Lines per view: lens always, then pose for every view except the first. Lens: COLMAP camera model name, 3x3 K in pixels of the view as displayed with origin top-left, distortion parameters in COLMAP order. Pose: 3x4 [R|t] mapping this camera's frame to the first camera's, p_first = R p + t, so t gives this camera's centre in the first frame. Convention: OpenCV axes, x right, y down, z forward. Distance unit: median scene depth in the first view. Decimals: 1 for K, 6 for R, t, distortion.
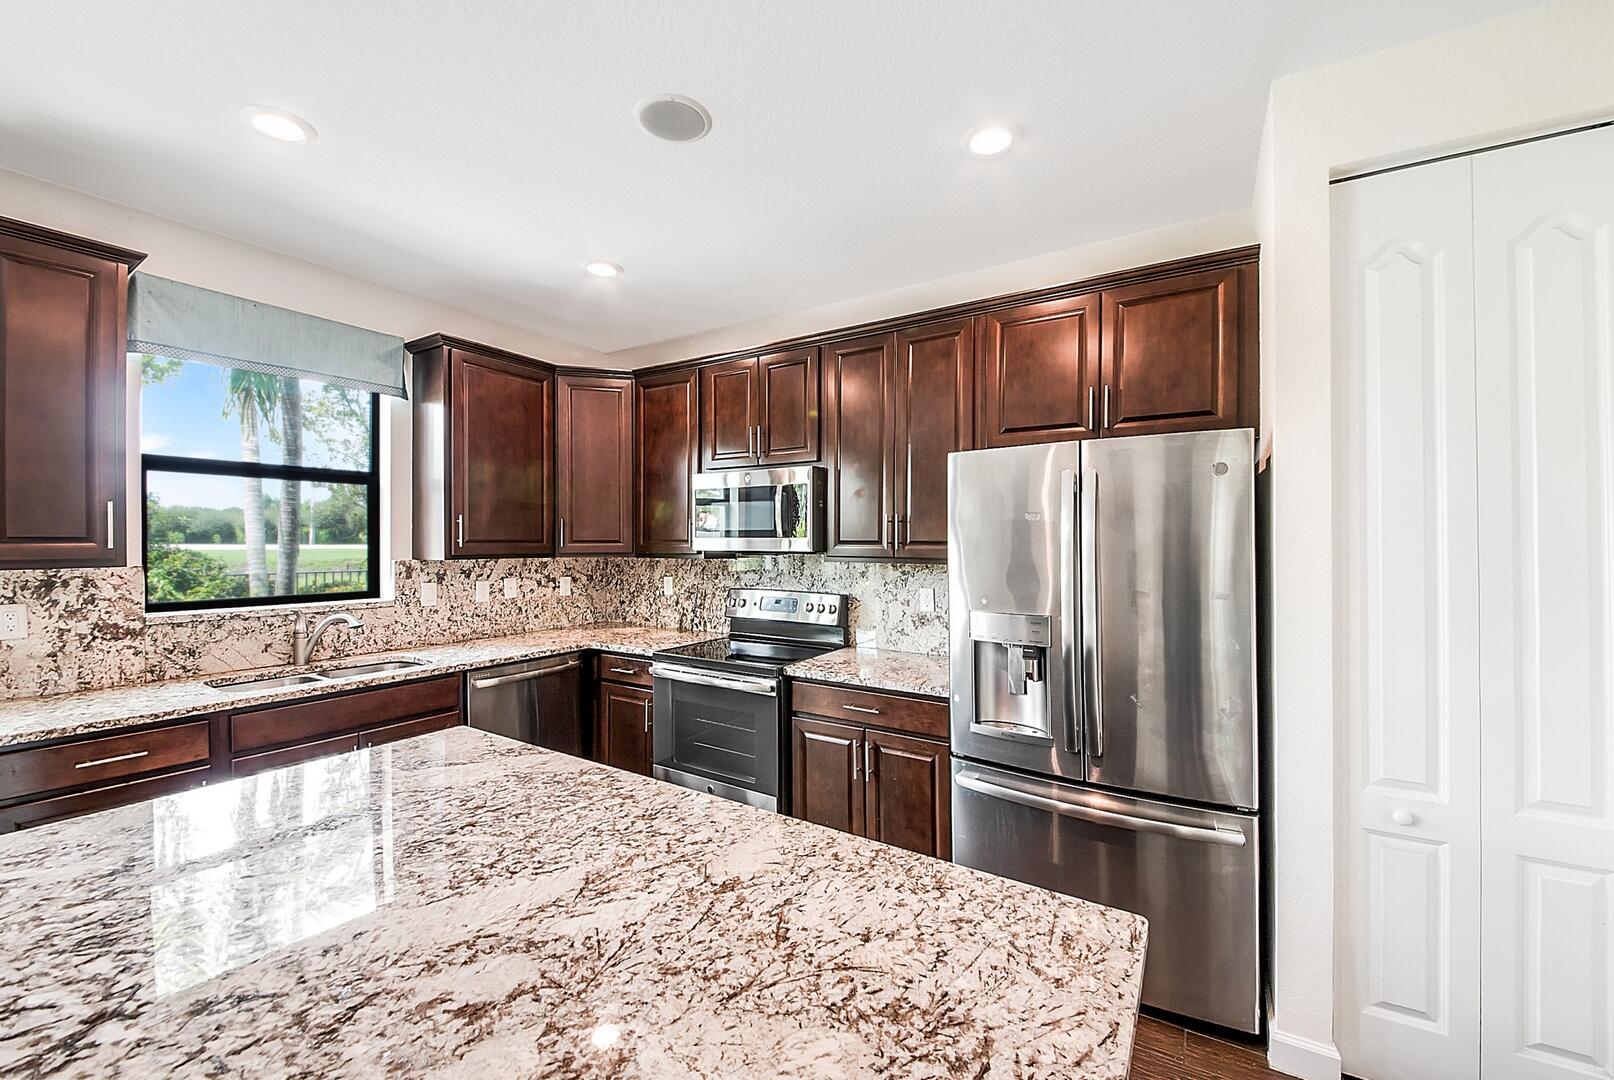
lens RADIAL K [[637.3, 0, 816.6], [0, 637.3, 534.6], [0, 0, 1]] dist [-0.009508, -0.000699]
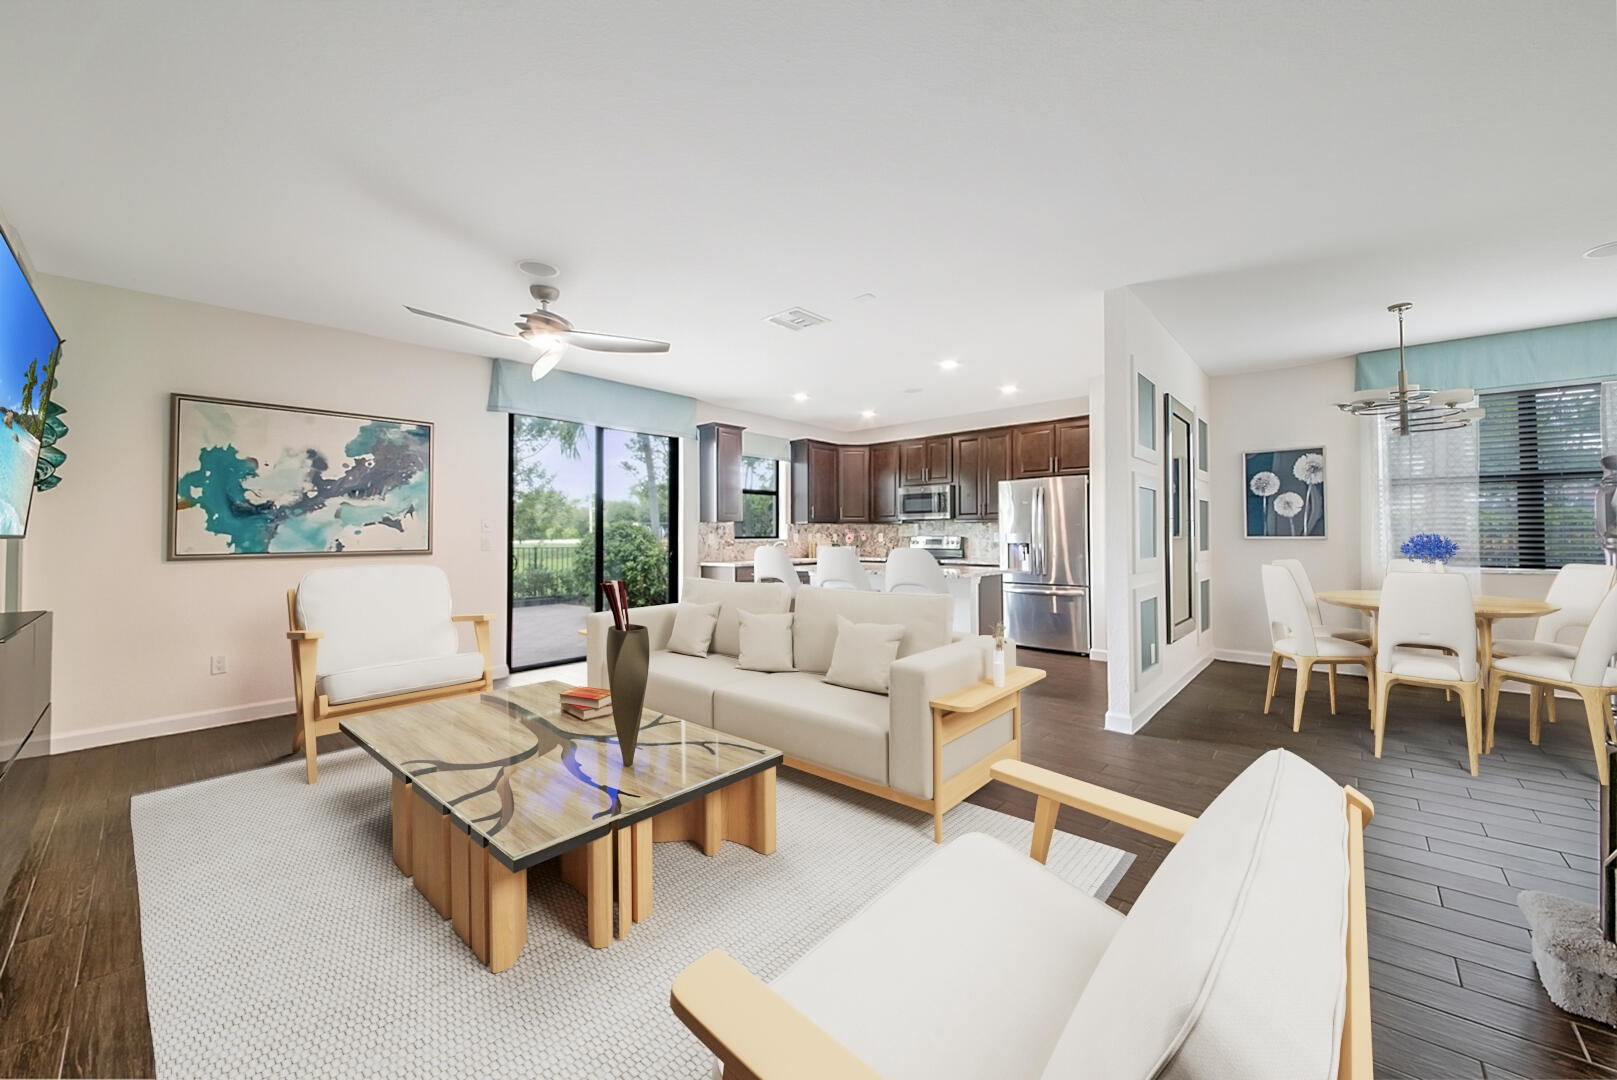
lens RADIAL K [[603.4, 0, 815.2], [0, 603.4, 536.3], [0, 0, 1]] dist [-0.018559, -0.002724]
pose [[0.984996, -0.009267, -0.172330, -0.167621], [0.011036, 0.999896, 0.009310, 0.097270], [0.172225, -0.011072, 0.984995, -2.024214]]
